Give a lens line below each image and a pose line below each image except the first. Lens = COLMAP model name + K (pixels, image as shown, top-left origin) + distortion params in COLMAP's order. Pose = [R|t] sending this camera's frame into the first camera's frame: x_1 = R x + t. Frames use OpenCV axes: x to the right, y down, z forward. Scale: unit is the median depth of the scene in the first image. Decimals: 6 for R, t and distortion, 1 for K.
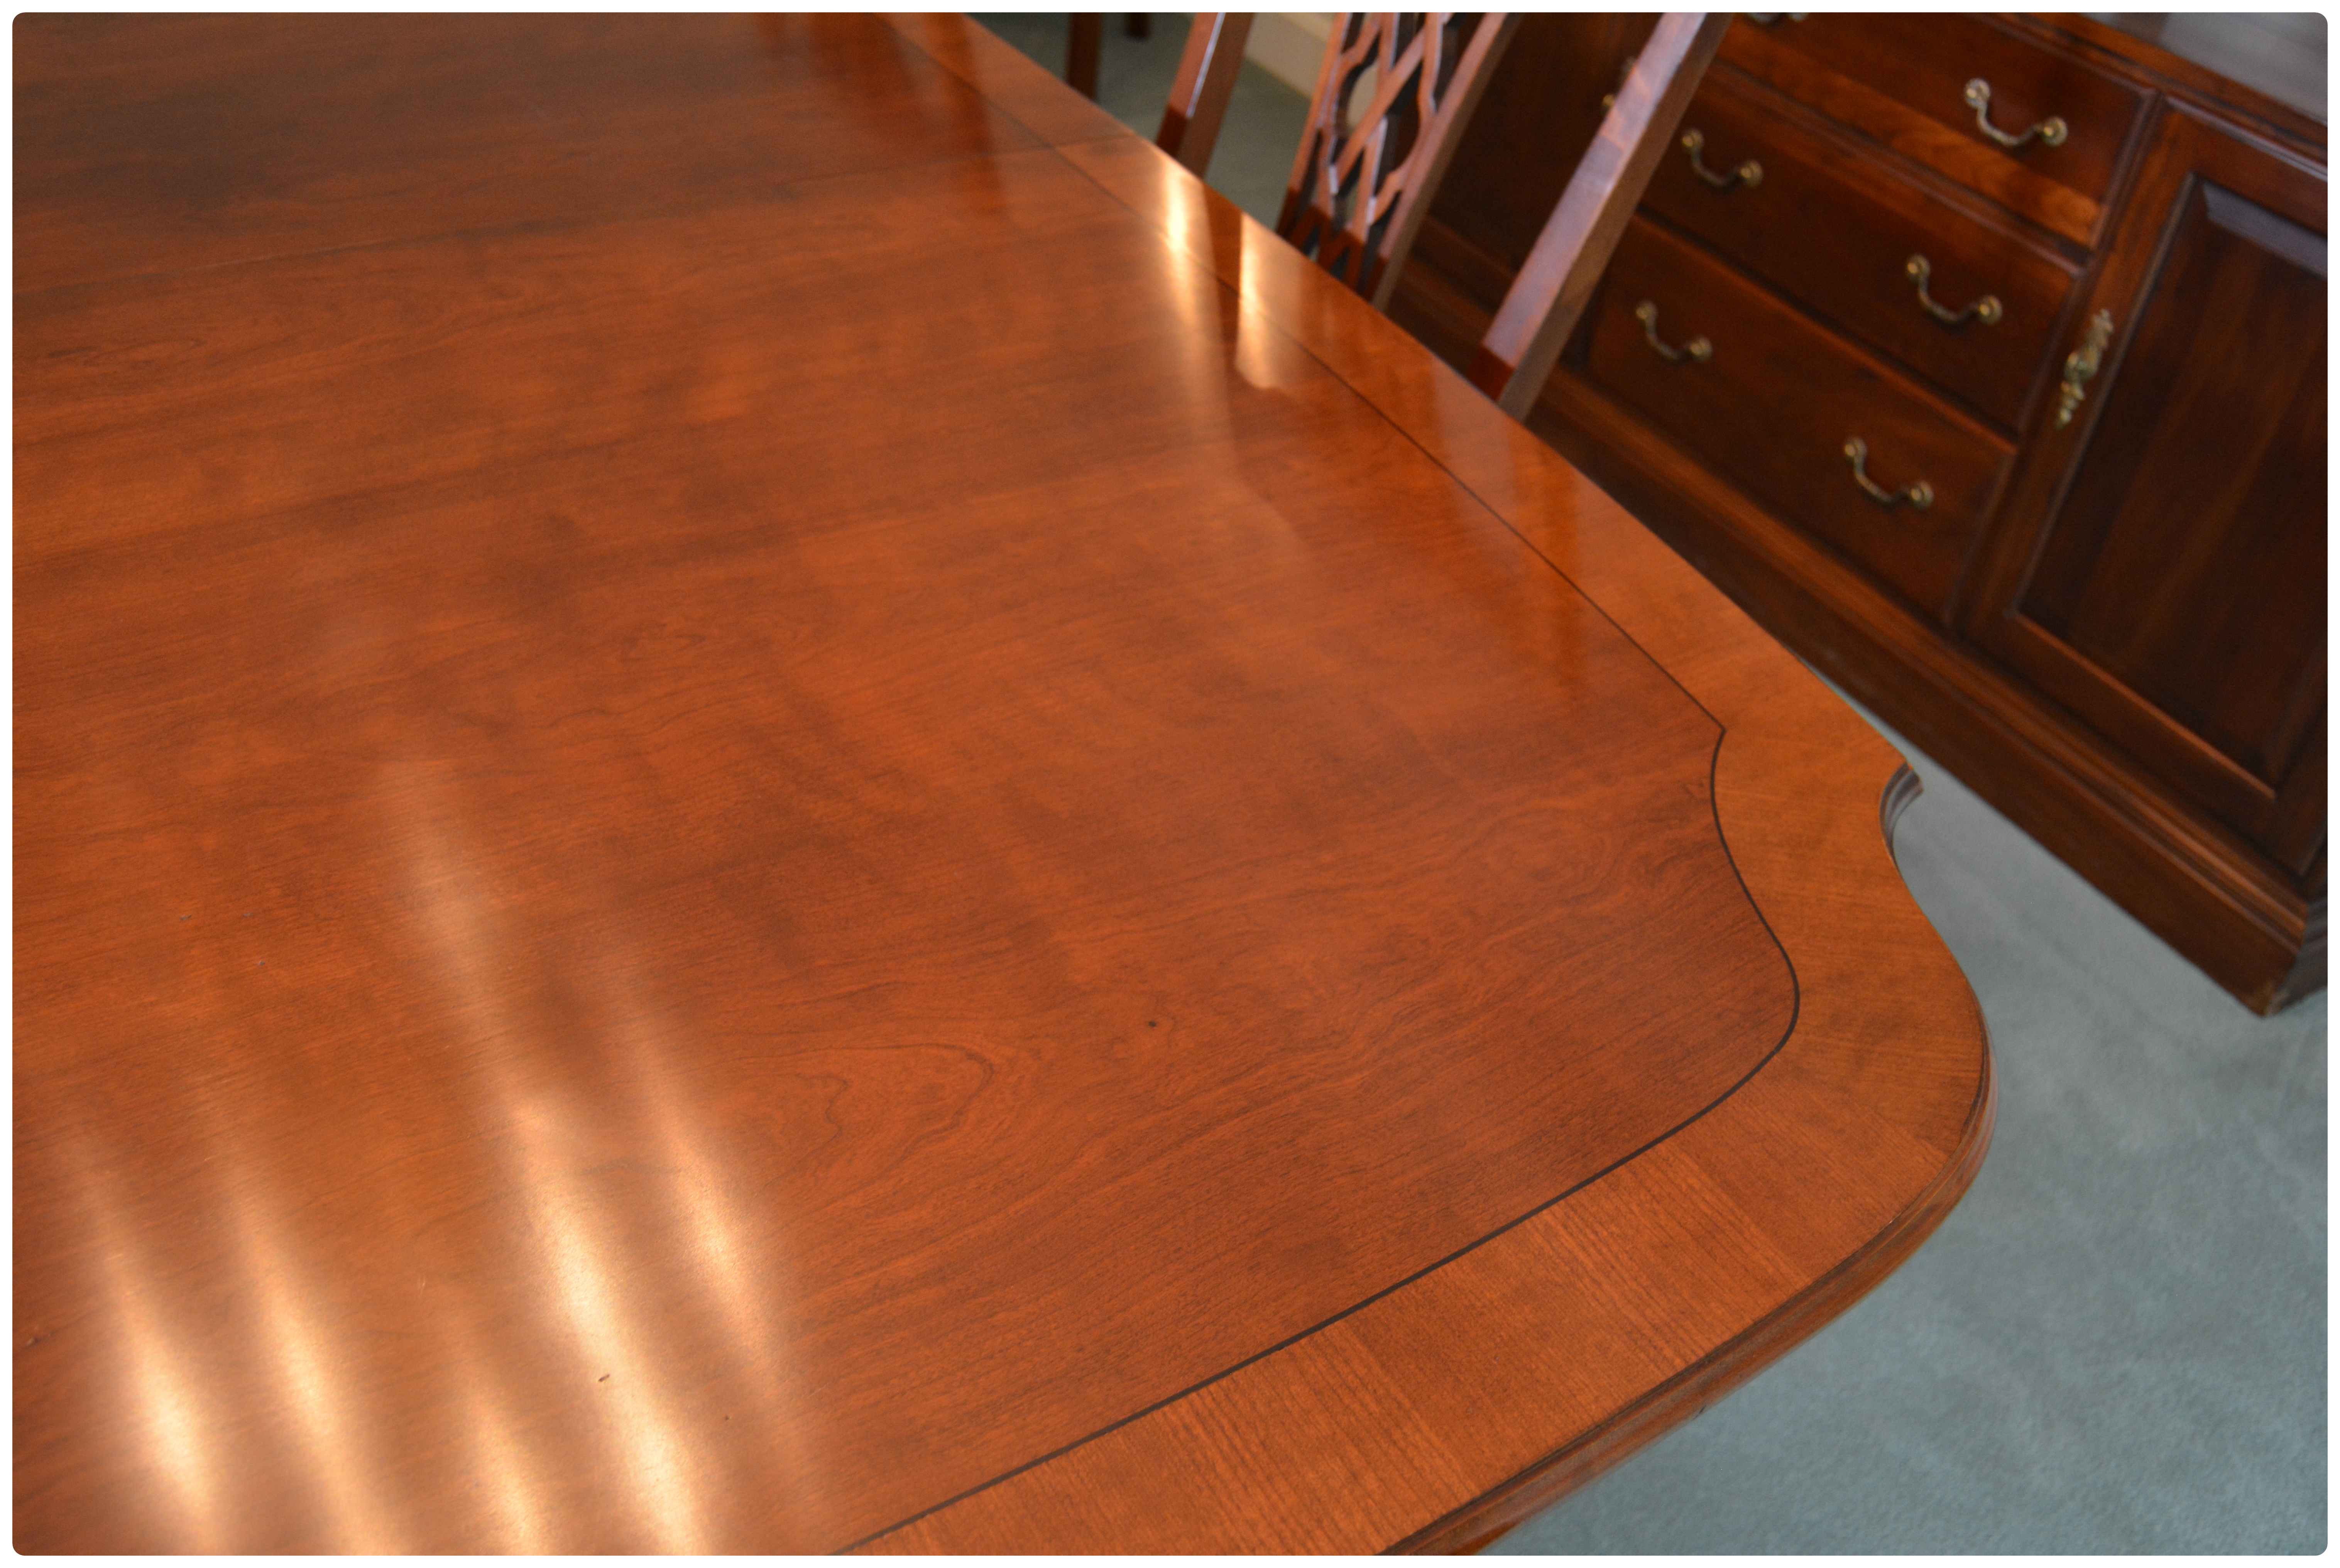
lens RADIAL K [[2144.1, 0, 1169.5], [0, 2144.1, 790.3], [0, 0, 1]] dist [-0.064910, 0.000000]
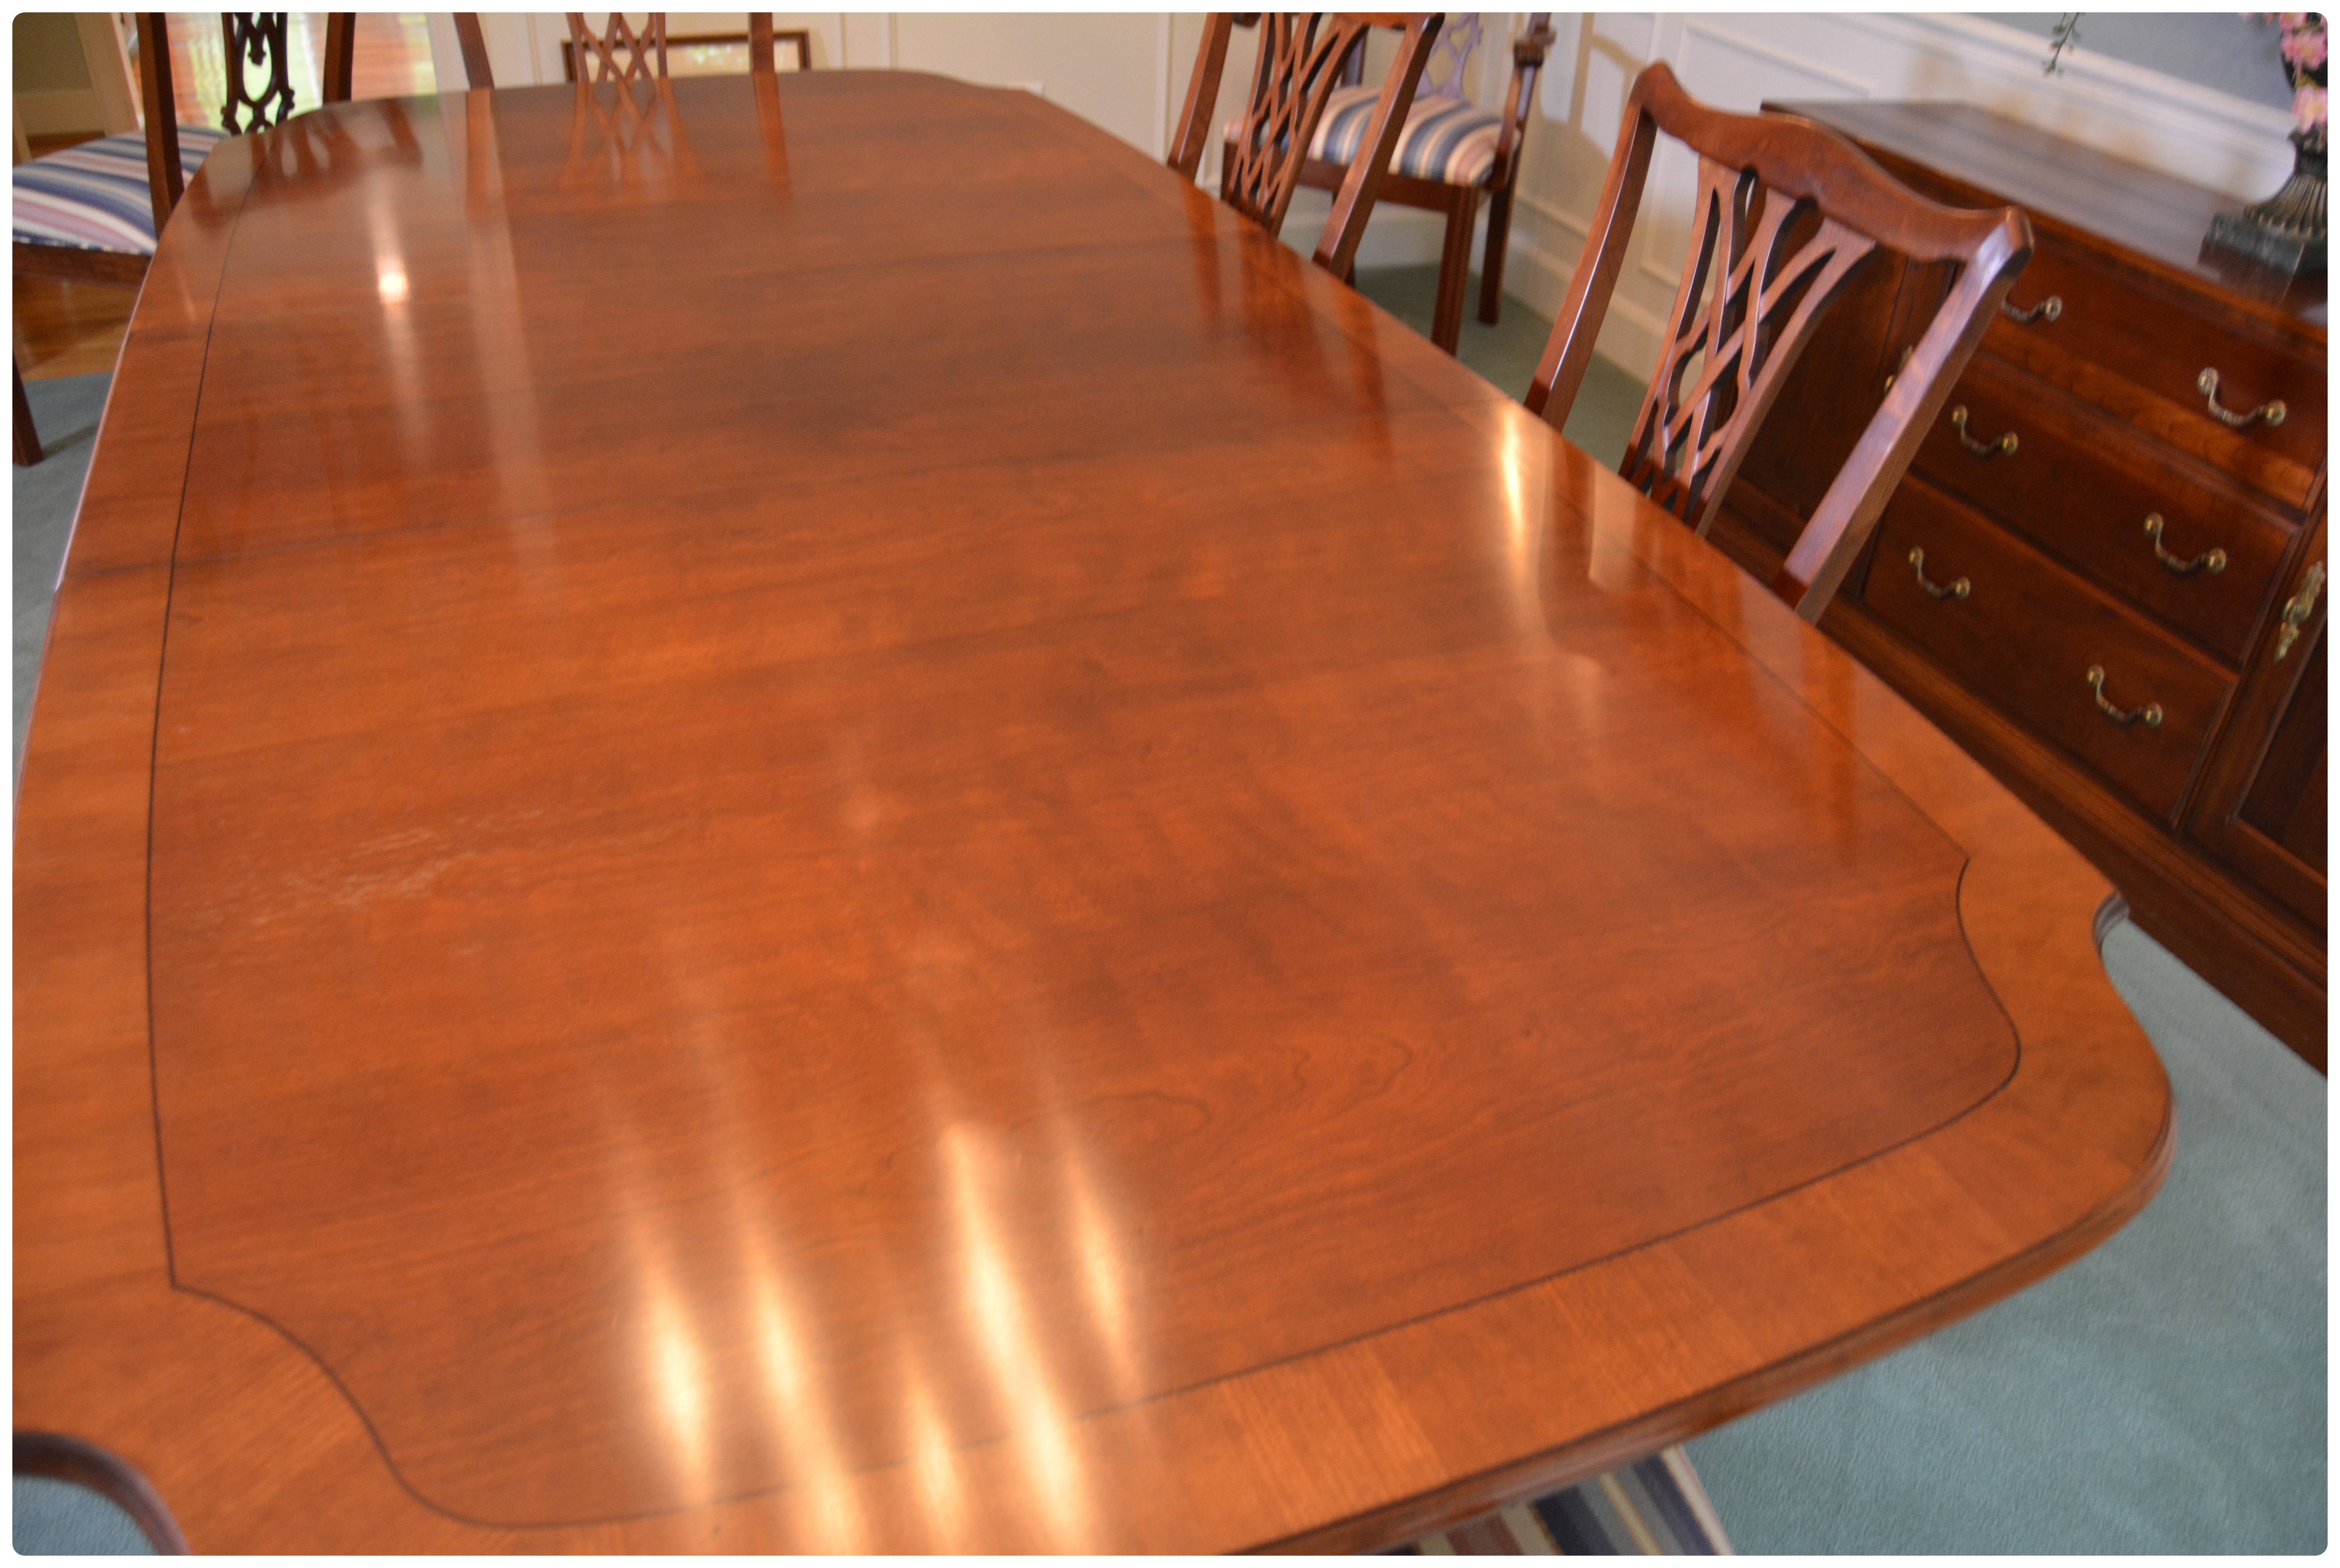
lens RADIAL K [[1830.0, 0, 1167.6], [0, 1830.0, 775.6], [0, 0, 1]] dist [-0.088162, 0.029398]
pose [[0.984102, 0.049880, -0.170456, -0.029858], [-0.065711, 0.993904, -0.088530, 0.042853], [0.165001, 0.098324, 0.981380, -0.134348]]
